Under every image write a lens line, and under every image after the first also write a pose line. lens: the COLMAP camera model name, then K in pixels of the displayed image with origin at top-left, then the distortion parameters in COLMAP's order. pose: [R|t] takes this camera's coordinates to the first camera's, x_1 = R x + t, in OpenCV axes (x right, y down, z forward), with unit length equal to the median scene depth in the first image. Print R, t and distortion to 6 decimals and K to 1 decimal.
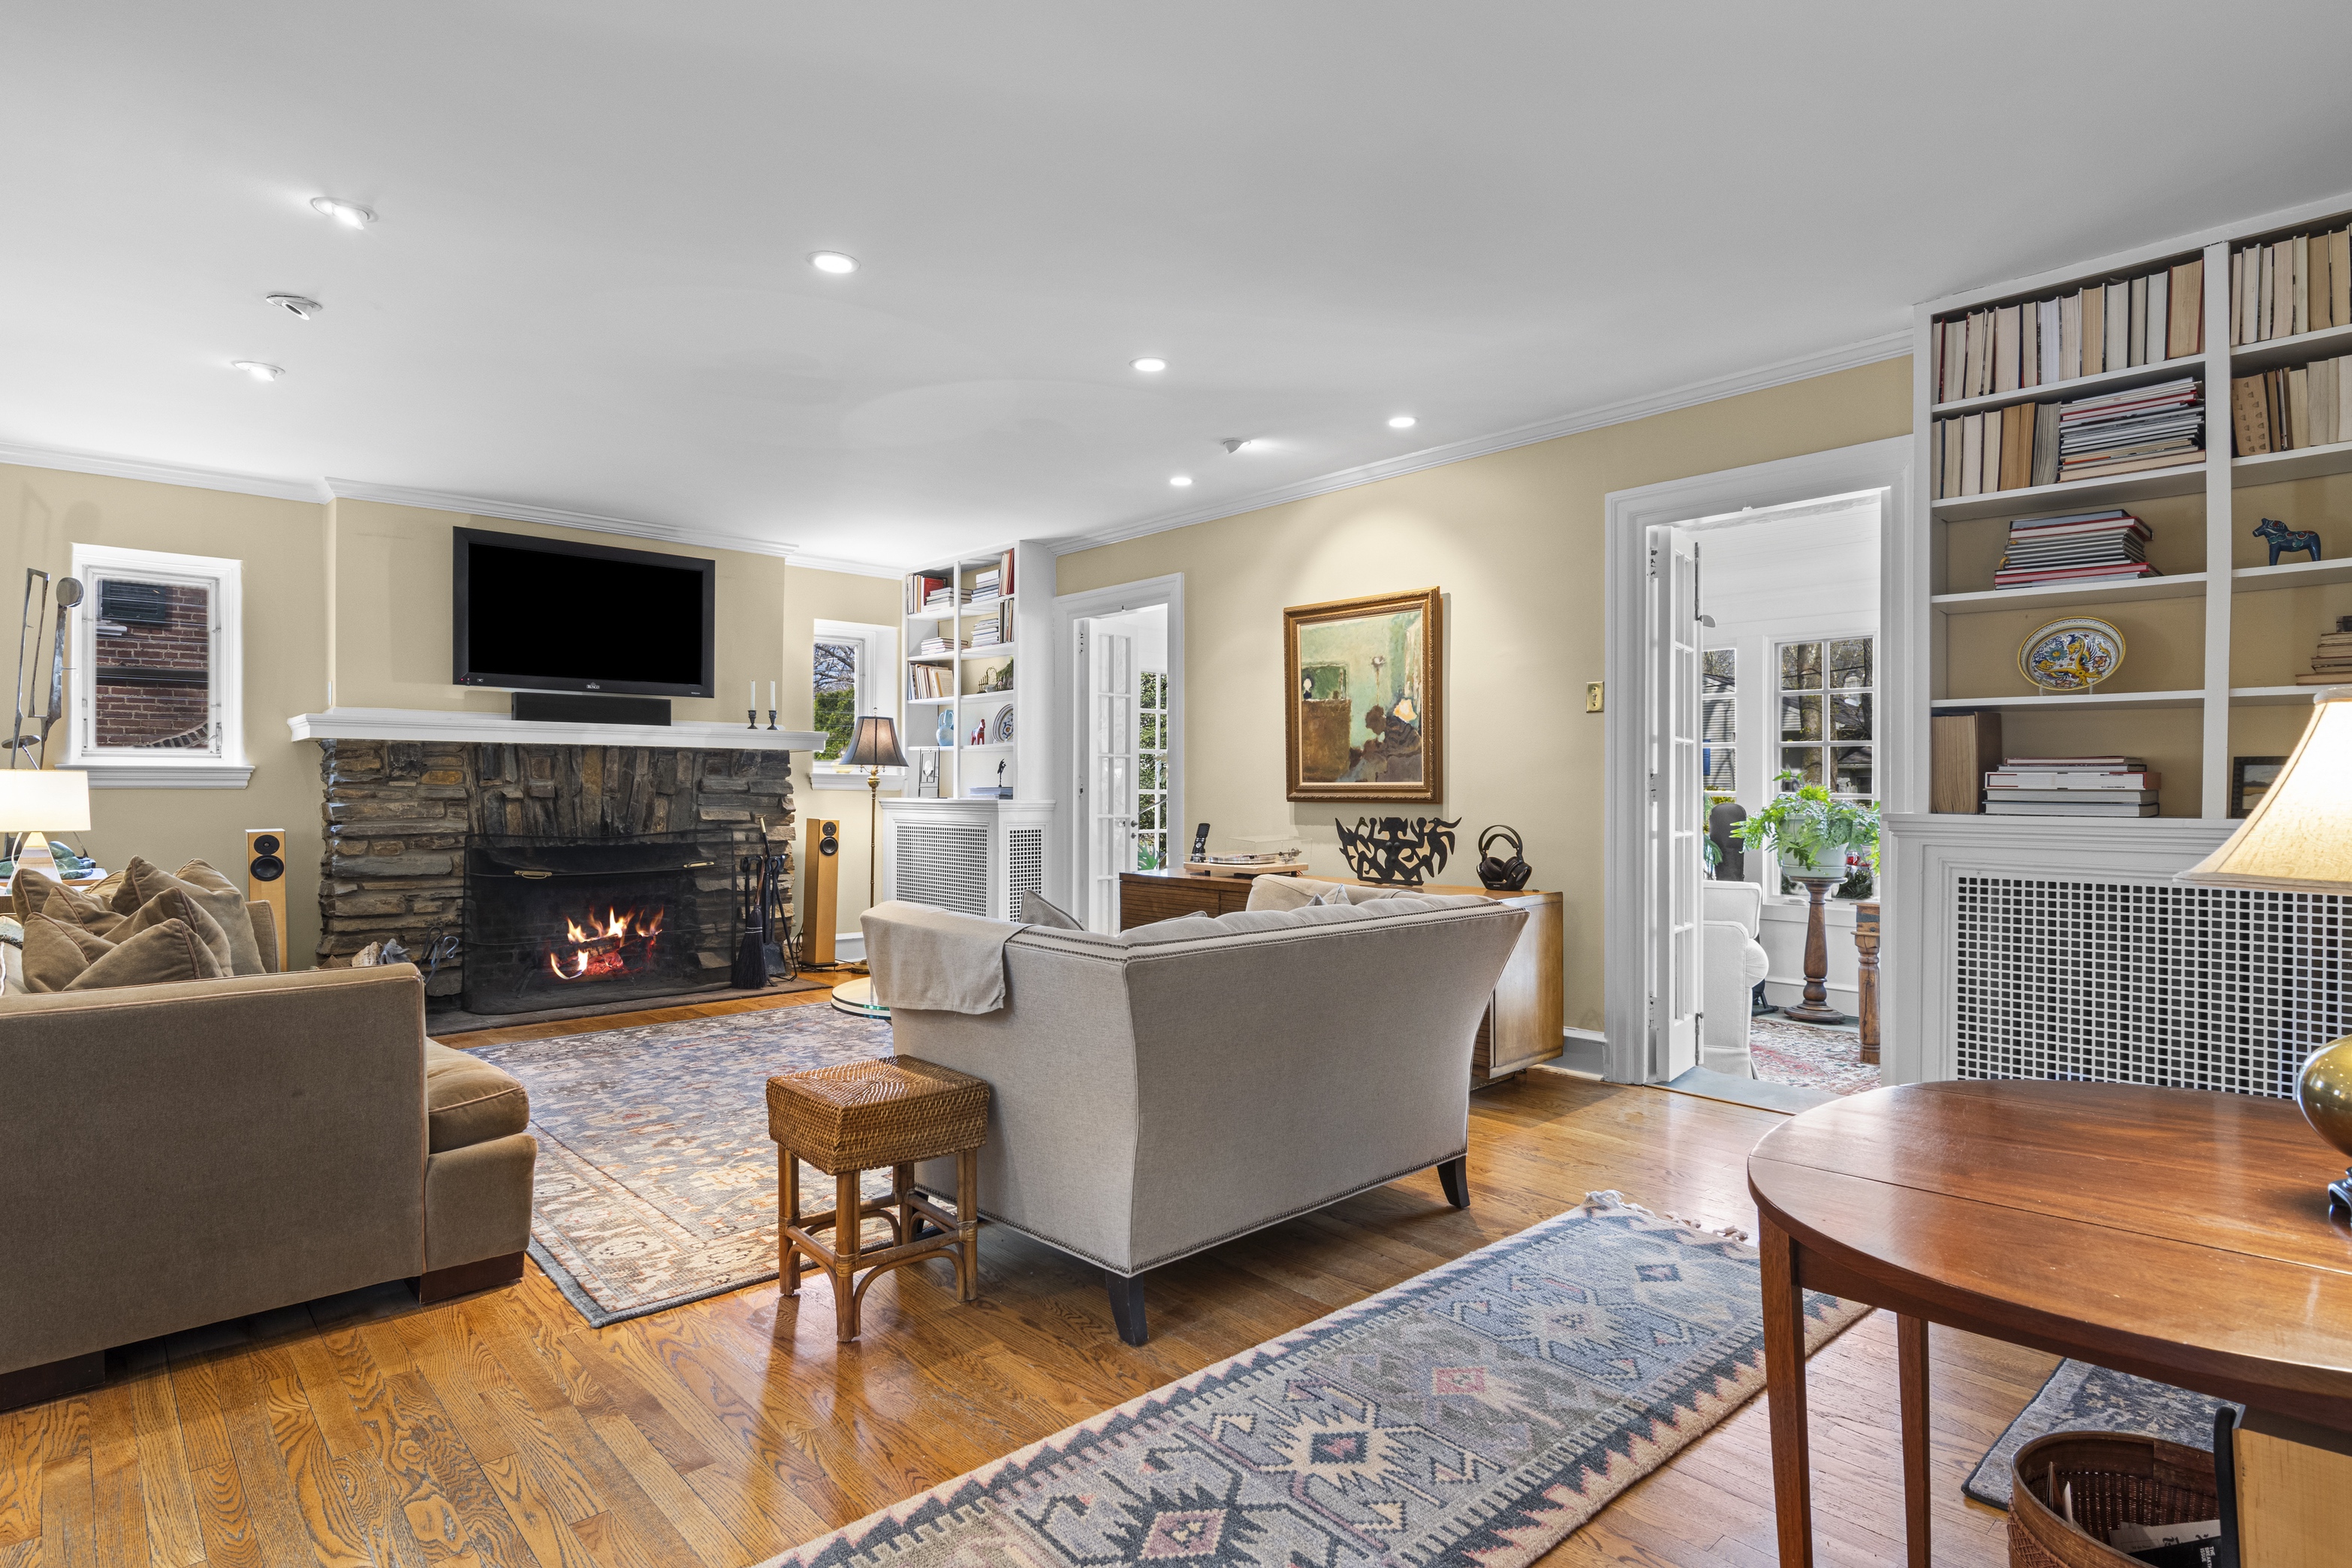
lens RADIAL K [[1203.7, 0, 1171.8], [0, 1203.7, 788.7], [0, 0, 1]] dist [0.012666, -0.003956]
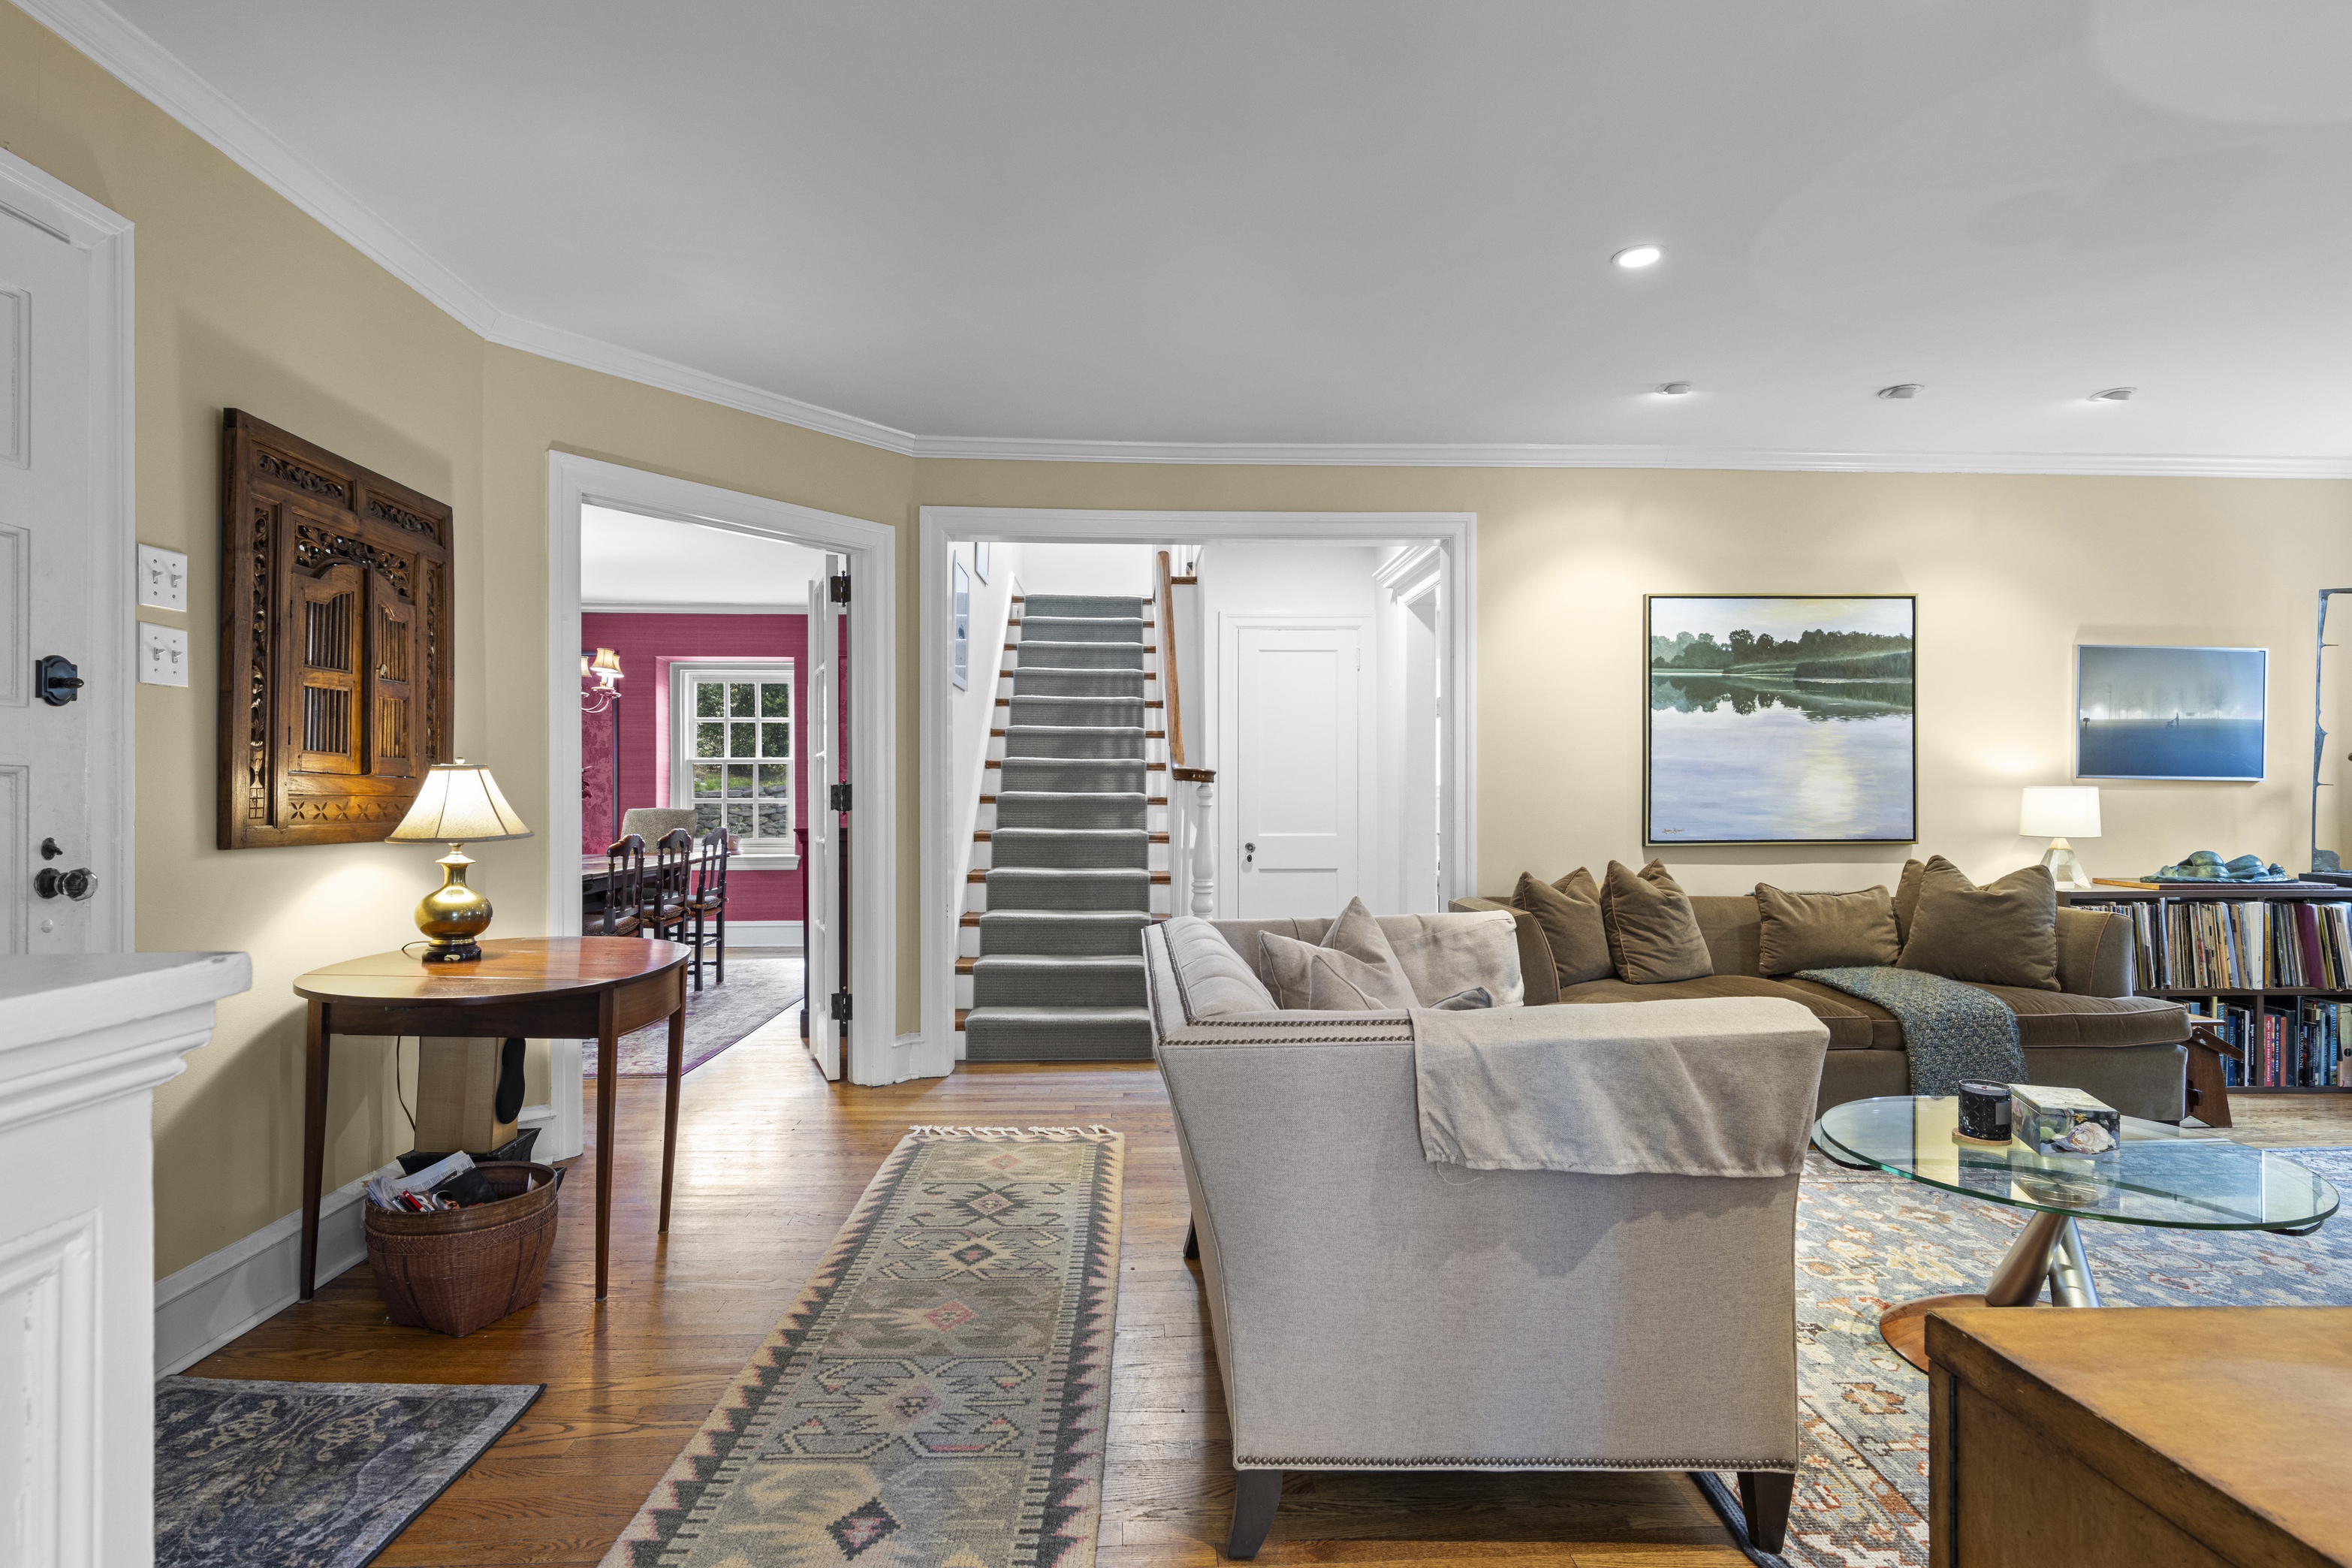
lens RADIAL K [[1203.7, 0, 1169.8], [0, 1203.7, 791.7], [0, 0, 1]] dist [0.012666, -0.003956]
pose [[-0.649351, -0.000481, -0.760489, 0.642610], [-0.003064, 0.999993, 0.001984, -0.008907], [0.760483, 0.003618, -0.649348, 1.251414]]
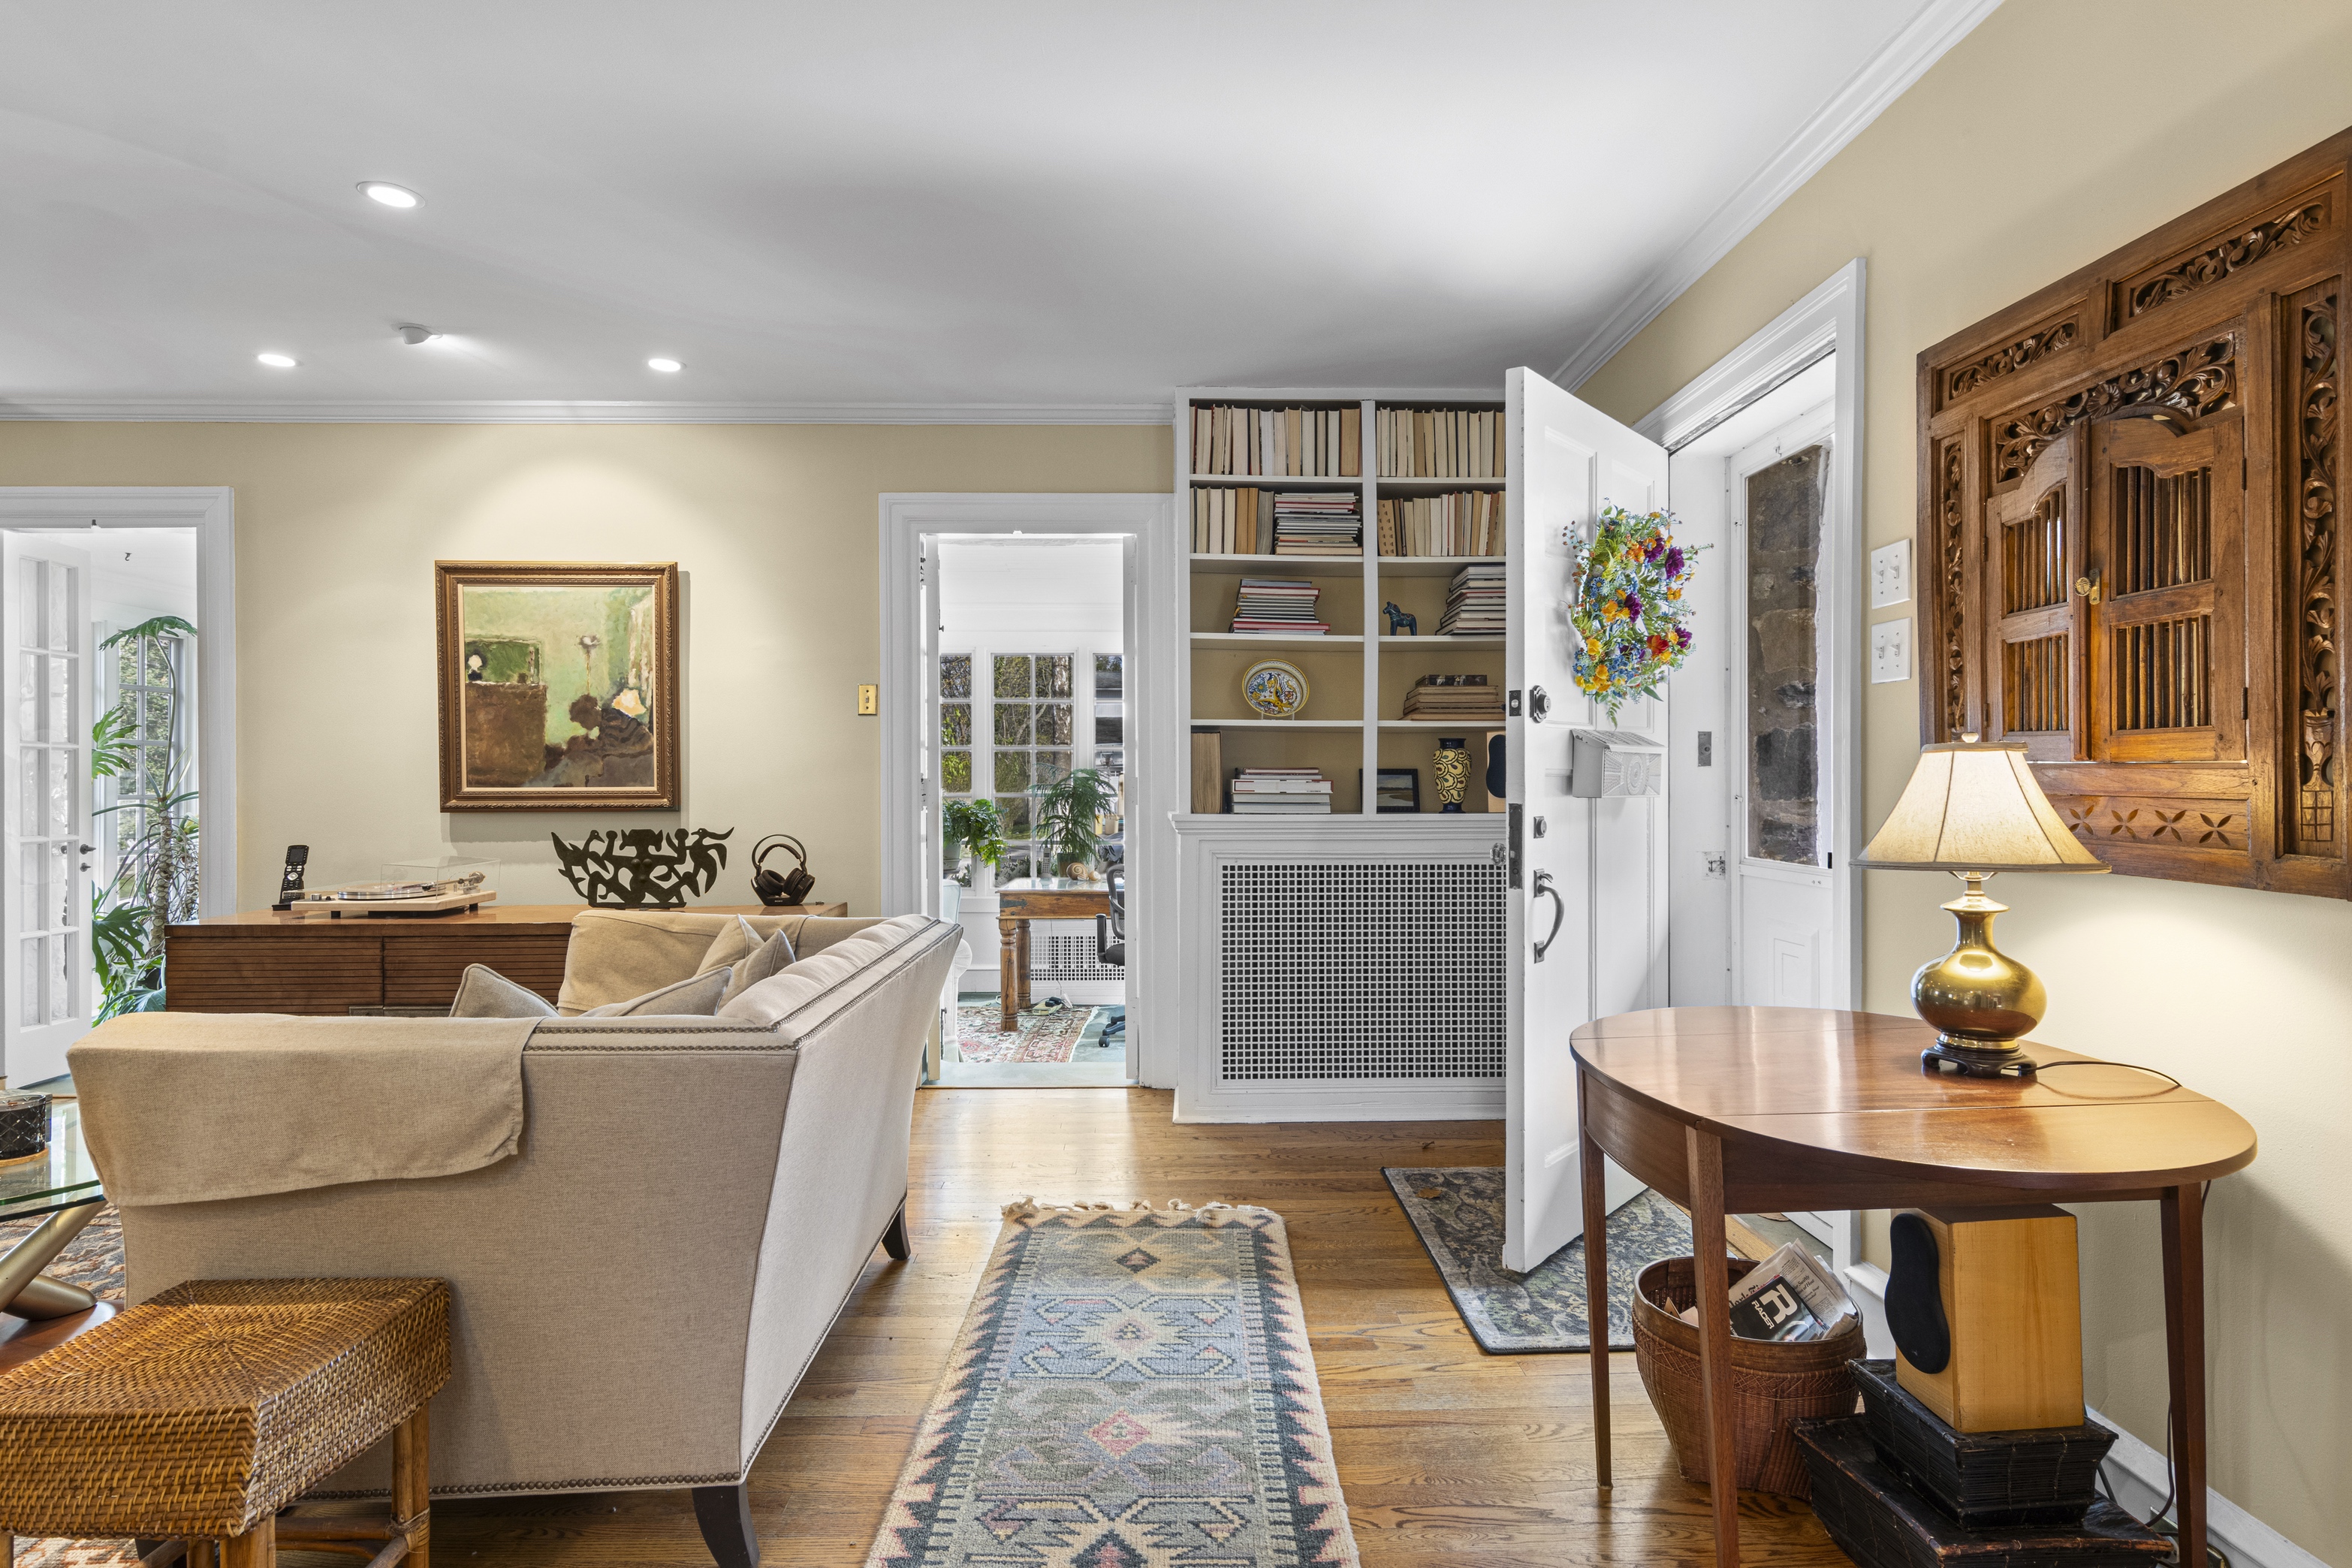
lens RADIAL K [[1203.7, 0, 1175.1], [0, 1203.7, 783.5], [0, 0, 1]] dist [0.012666, -0.003956]
pose [[0.661253, -0.003234, 0.750156, -0.286092], [0.004267, 0.999991, 0.000550, -0.010339], [-0.750151, 0.002837, 0.661261, 0.226249]]
